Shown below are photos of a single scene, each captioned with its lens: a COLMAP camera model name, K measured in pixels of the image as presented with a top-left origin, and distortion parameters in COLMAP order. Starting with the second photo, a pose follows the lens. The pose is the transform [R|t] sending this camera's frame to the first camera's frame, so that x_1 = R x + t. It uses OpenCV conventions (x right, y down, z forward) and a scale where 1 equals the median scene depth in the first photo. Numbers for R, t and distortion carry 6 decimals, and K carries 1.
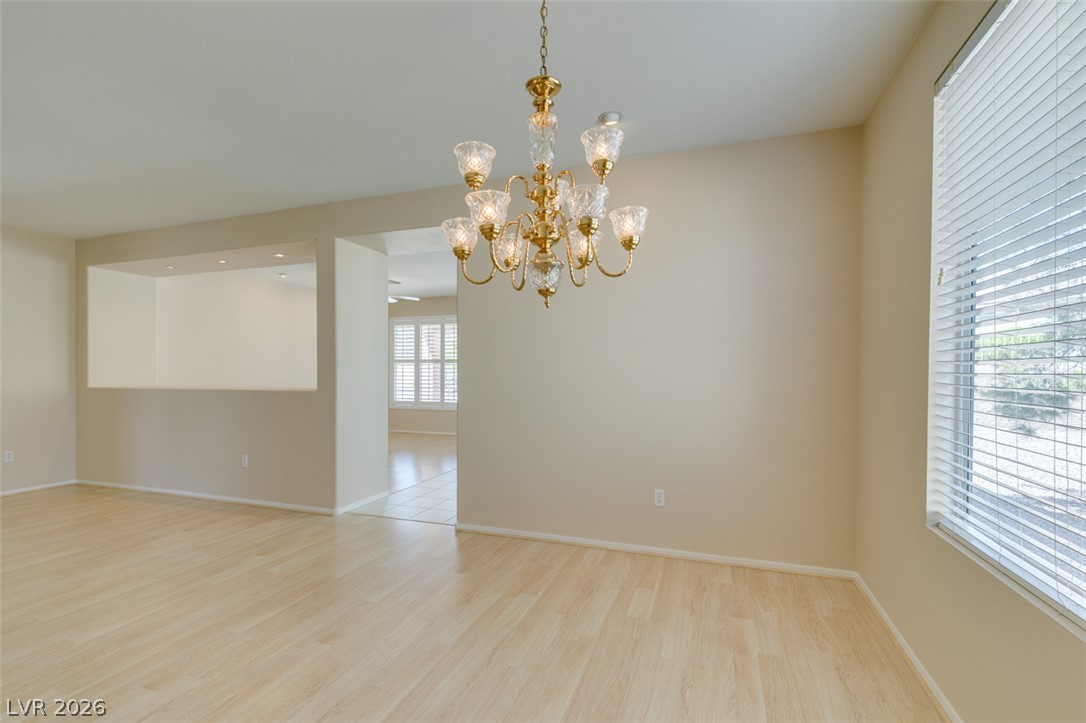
lens RADIAL K [[501.0, 0, 543.0], [0, 501.0, 361.5], [0, 0, 1]] dist [0.001008, -0.000309]
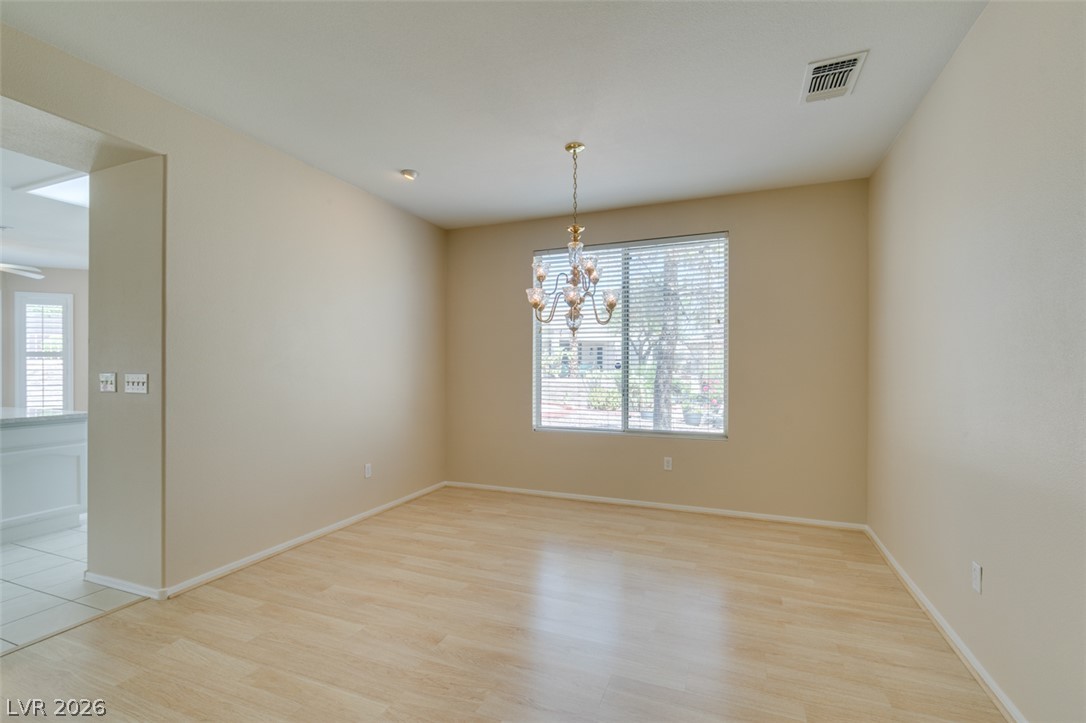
lens RADIAL K [[484.4, 0, 542.6], [0, 484.4, 366.8], [0, 0, 1]] dist [0.000851, -0.000554]
pose [[0.039145, -0.002362, 0.999231, -1.015676], [-0.014844, 0.999885, 0.002945, 0.001963], [-0.999123, -0.014948, 0.039106, 0.553781]]
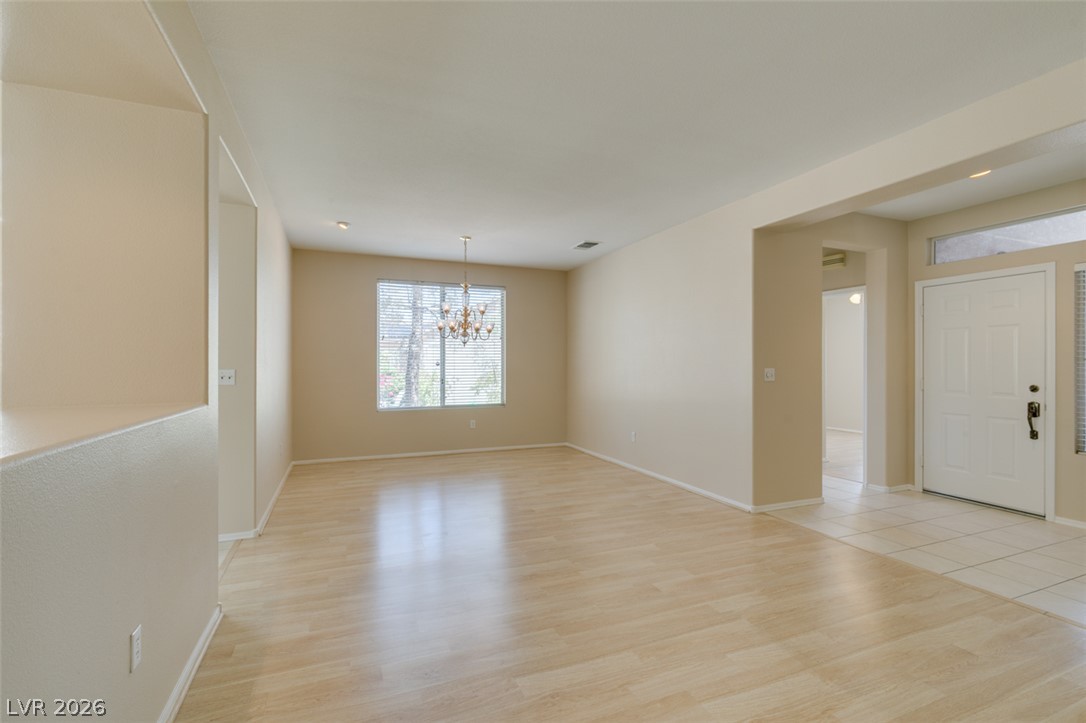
lens RADIAL K [[486.3, 0, 541.2], [0, 486.3, 364.0], [0, 0, 1]] dist [0.001392, -0.000764]
pose [[-0.675029, -0.000940, 0.737790, -1.484612], [-0.011948, 0.999882, -0.009657, 0.016155], [-0.737694, -0.015334, -0.674961, 1.507854]]
